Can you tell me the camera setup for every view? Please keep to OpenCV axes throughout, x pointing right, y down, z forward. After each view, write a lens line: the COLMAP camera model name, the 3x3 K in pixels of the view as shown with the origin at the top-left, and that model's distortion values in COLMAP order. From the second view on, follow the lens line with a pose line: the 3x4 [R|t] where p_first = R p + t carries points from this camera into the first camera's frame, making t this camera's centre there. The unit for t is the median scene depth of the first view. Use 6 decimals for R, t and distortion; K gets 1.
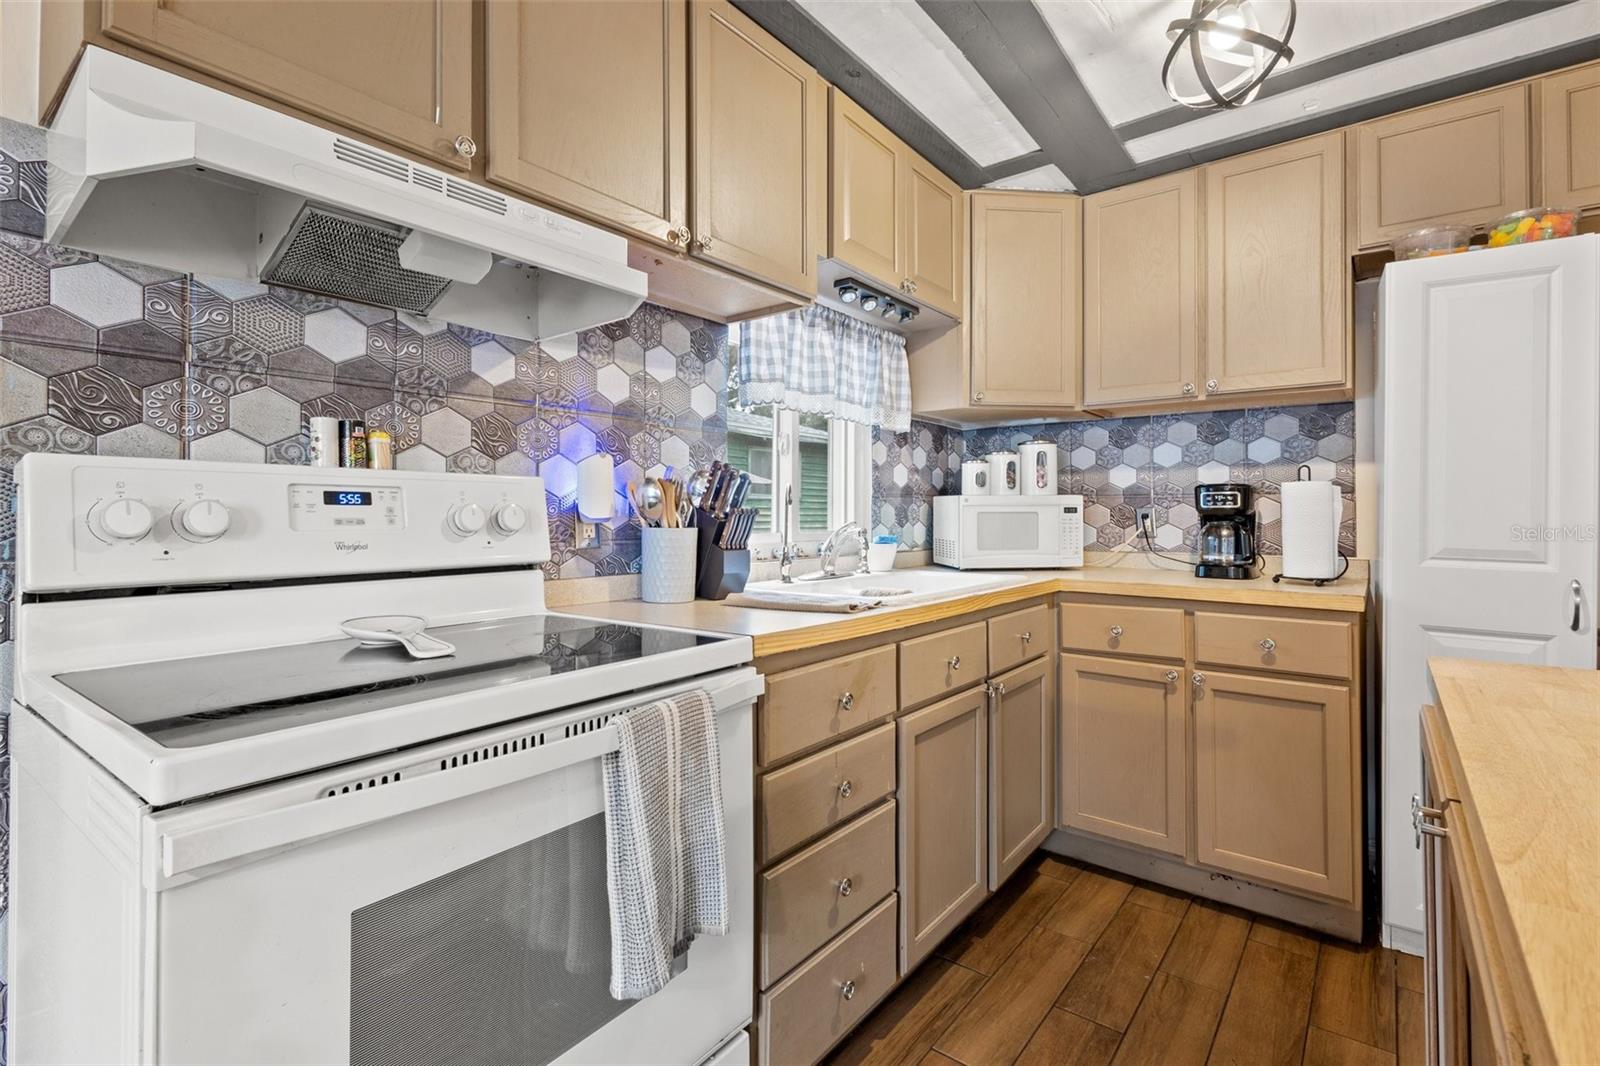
lens RADIAL K [[749.1, 0, 792.2], [0, 749.1, 506.0], [0, 0, 1]] dist [0.018752, -0.000791]
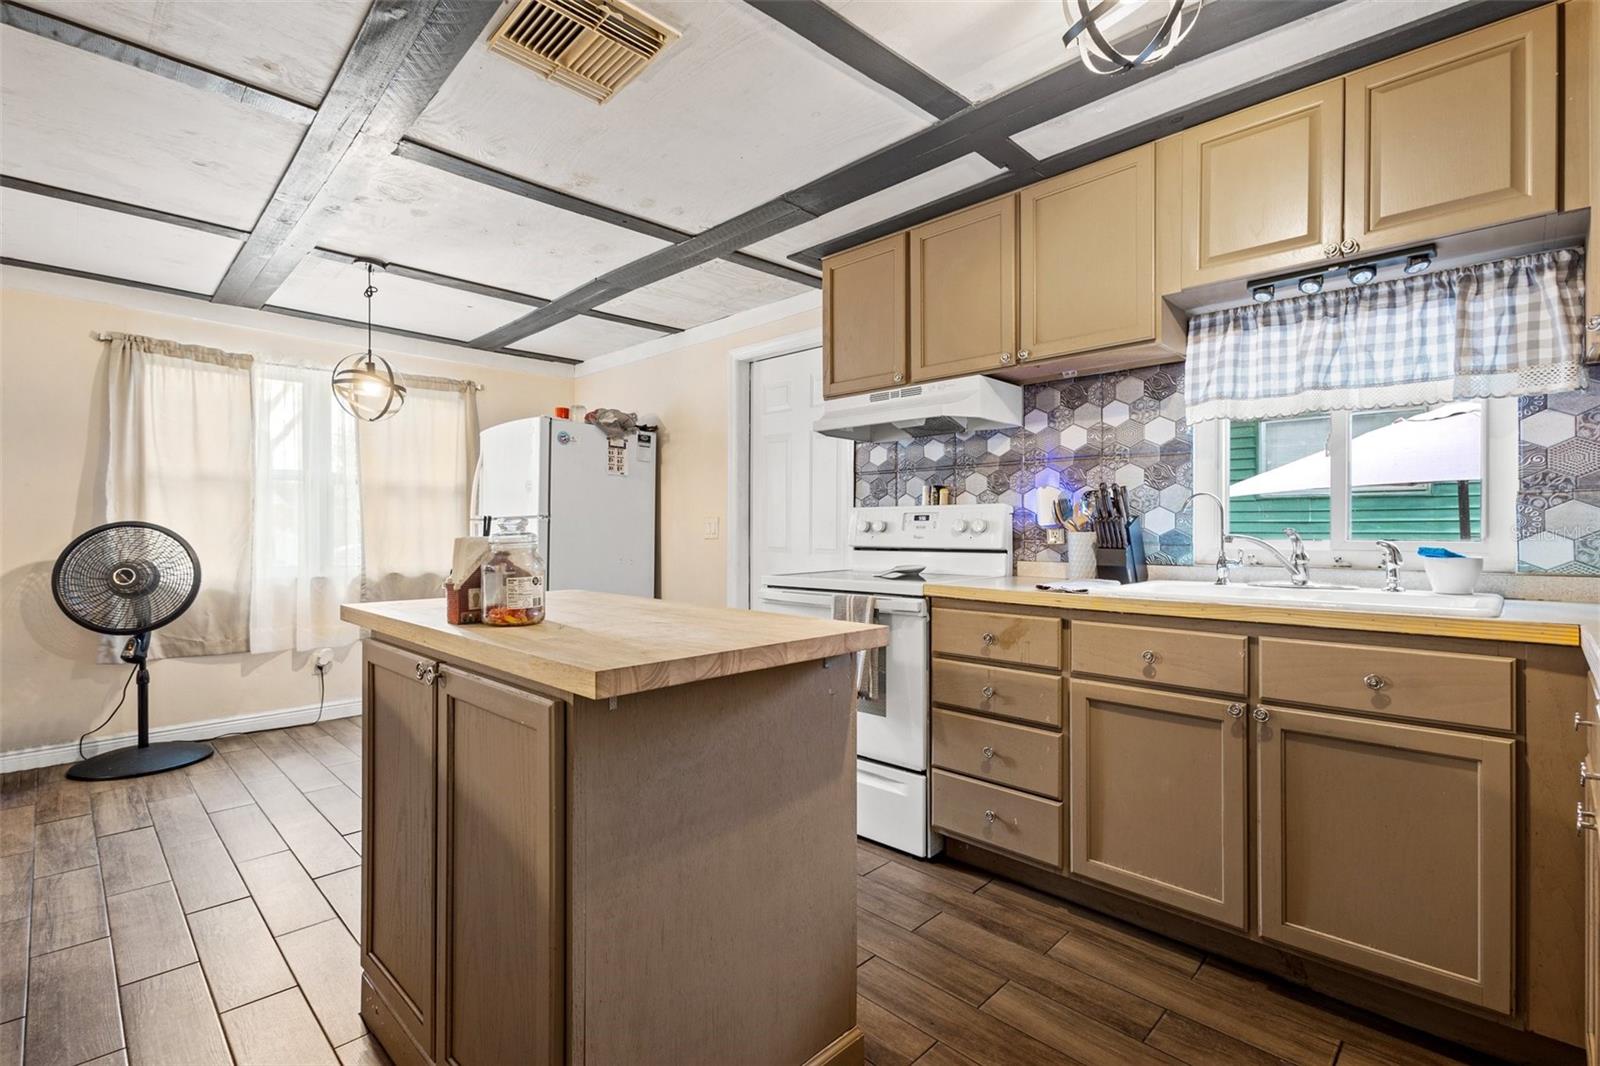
lens RADIAL K [[749.1, 0, 797.6], [0, 749.1, 532.9], [0, 0, 1]] dist [0.018752, -0.000791]
pose [[-0.113469, 0.001532, -0.993540, 1.605204], [0.012787, 0.999918, 0.000082, 0.028256], [0.993459, -0.012695, -0.113479, 0.730962]]
